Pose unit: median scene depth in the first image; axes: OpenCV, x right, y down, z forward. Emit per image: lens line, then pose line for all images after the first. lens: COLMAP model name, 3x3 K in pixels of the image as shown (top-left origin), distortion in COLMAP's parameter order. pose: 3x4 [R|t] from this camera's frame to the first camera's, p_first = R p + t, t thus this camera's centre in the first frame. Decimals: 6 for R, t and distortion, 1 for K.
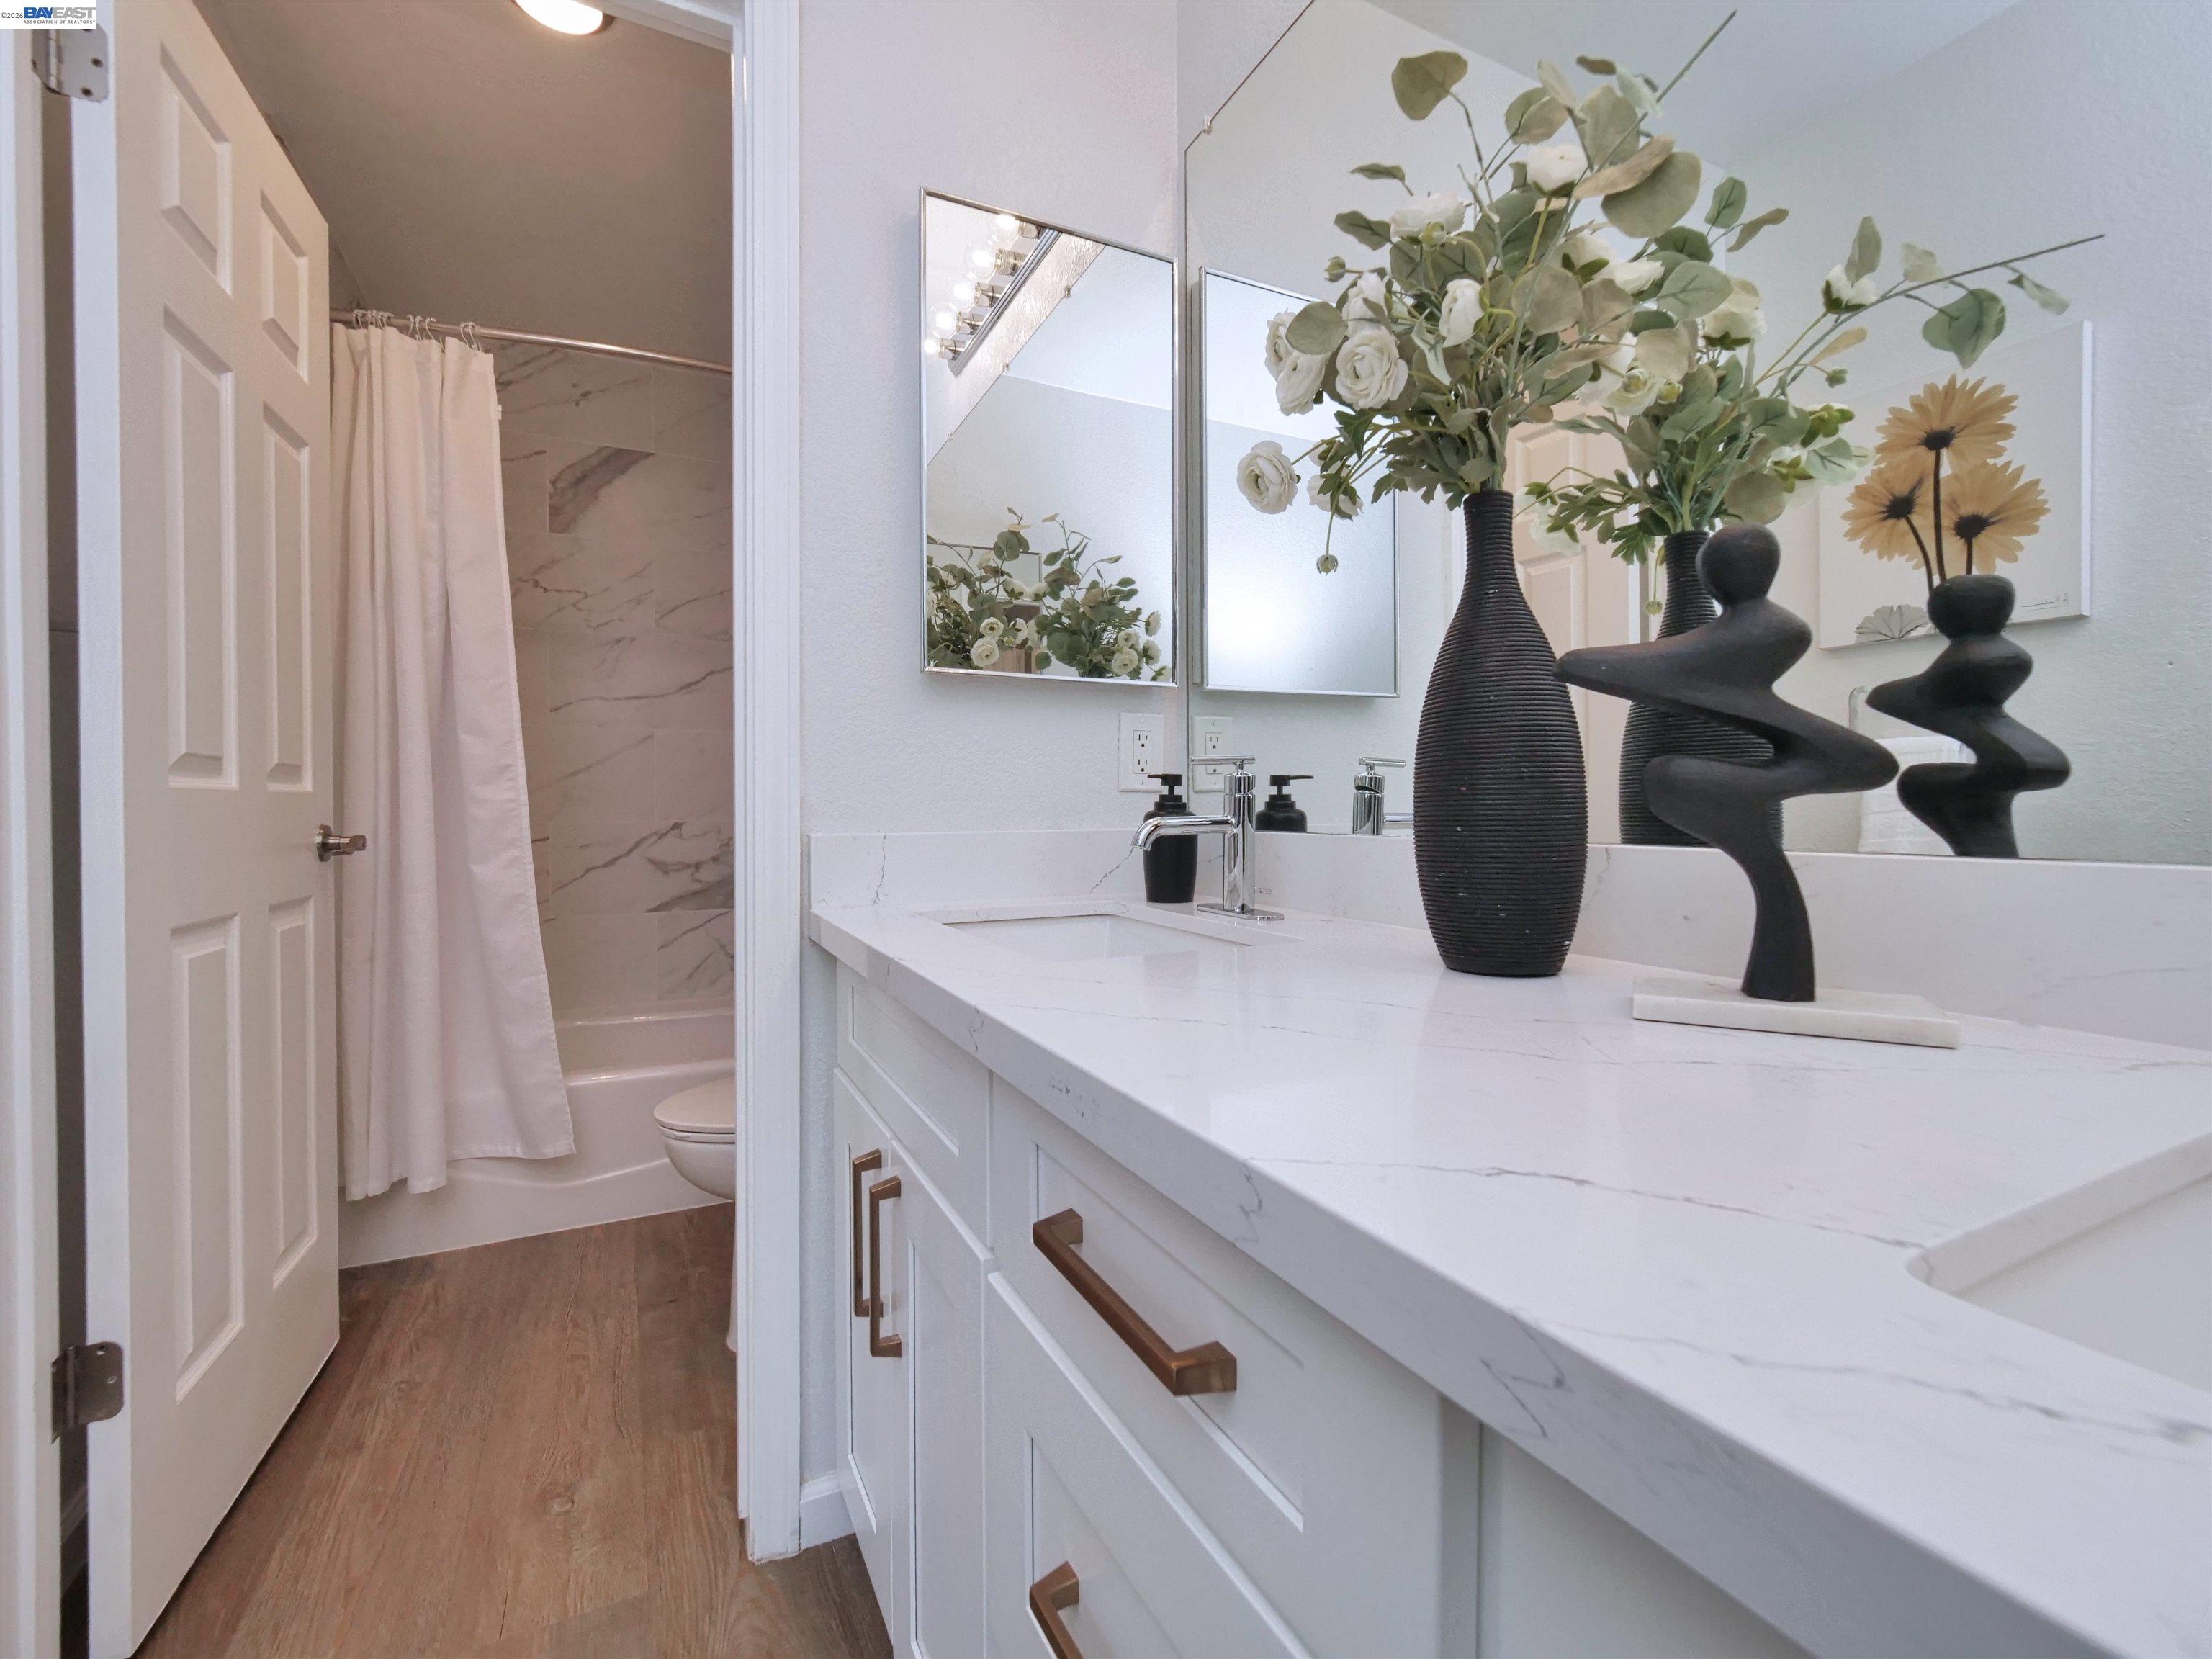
lens RADIAL K [[950.1, 0, 1108.0], [0, 950.1, 810.7], [0, 0, 1]] dist [-0.001604, 0.001205]
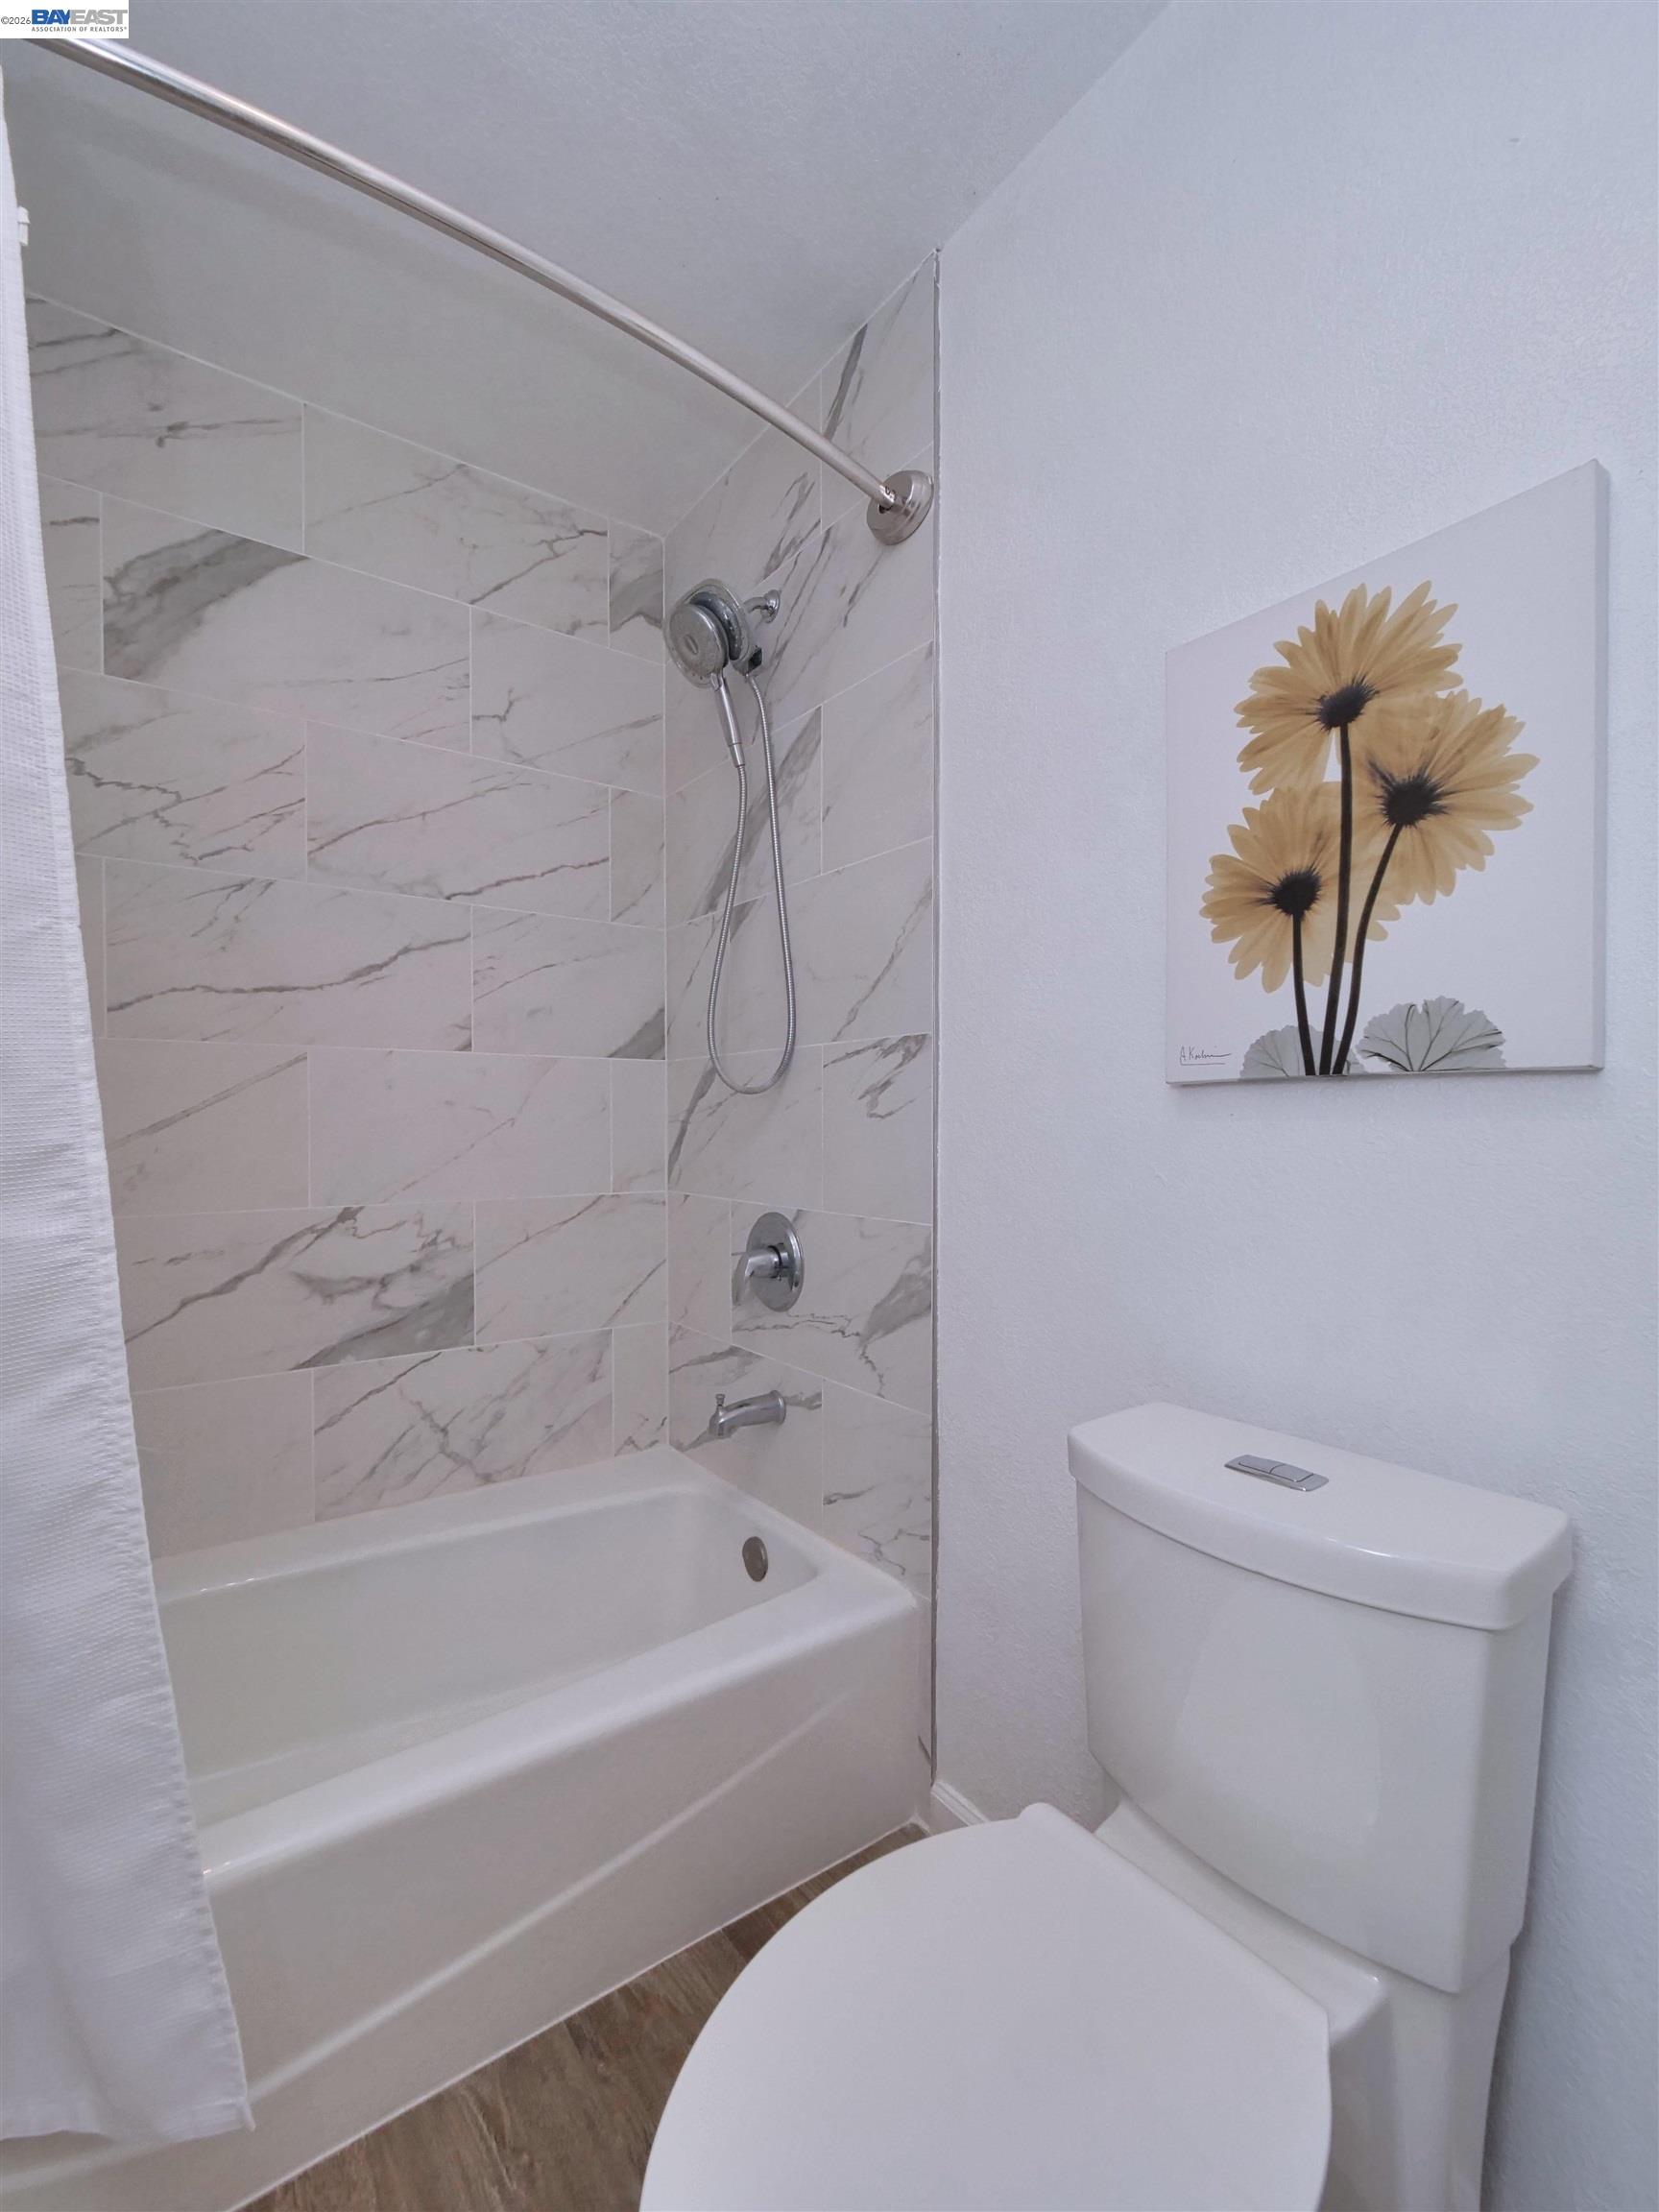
lens RADIAL K [[950.1, 0, 824.5], [0, 950.1, 1128.5], [0, 0, 1]] dist [-0.001604, 0.001205]
pose [[0.986992, -0.004010, 0.160718, -0.271866], [0.003796, 0.999991, 0.001634, -0.037255], [-0.160723, -0.001003, 0.986999, 0.401972]]
